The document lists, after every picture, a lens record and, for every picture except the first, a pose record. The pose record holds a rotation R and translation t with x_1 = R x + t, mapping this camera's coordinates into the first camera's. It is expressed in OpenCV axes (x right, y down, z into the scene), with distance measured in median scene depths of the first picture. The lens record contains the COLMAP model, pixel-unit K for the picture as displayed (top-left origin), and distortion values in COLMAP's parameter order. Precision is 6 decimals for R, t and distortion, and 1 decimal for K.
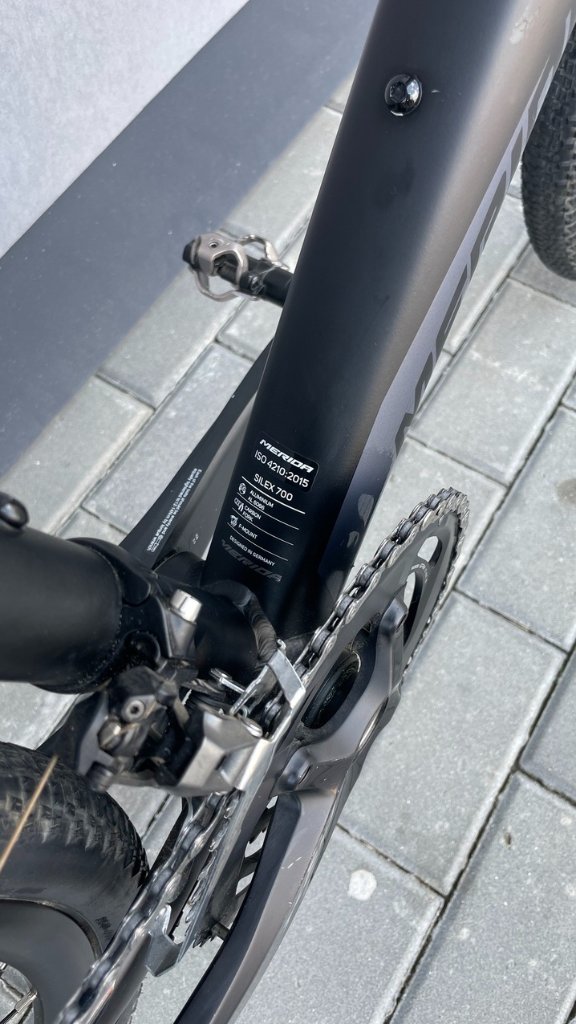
lens RADIAL K [[782.8, 0, 293.2], [0, 782.8, 510.9], [0, 0, 1]] dist [0.074179, -0.108412]
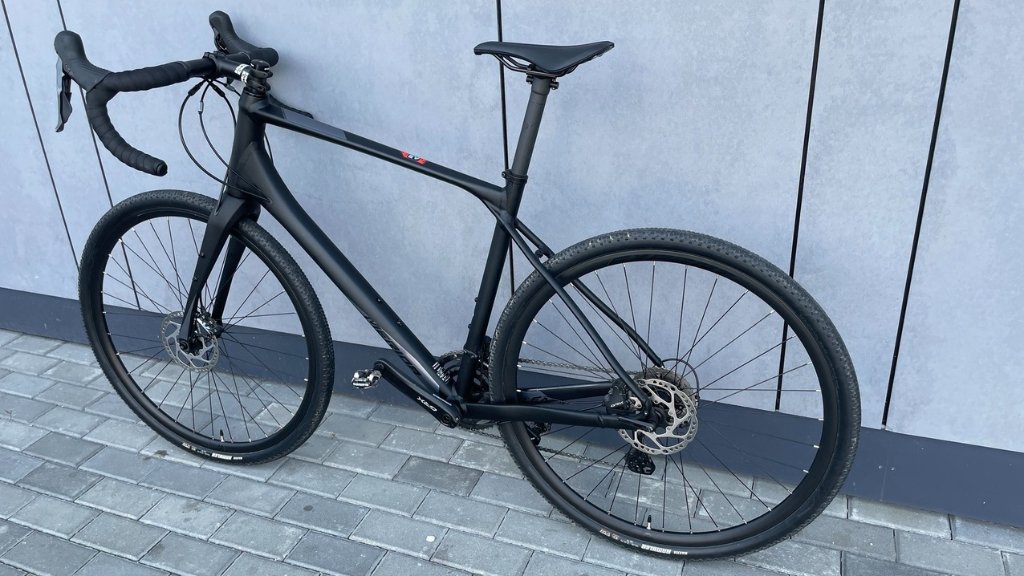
lens RADIAL K [[782.8, 0, 509.3], [0, 782.8, 281.3], [0, 0, 1]] dist [0.074179, -0.108412]
pose [[0.185694, 0.433233, -0.881945, 2.353234], [-0.882587, 0.468076, 0.044101, -0.403392], [0.431923, 0.770204, 0.469285, -1.076301]]
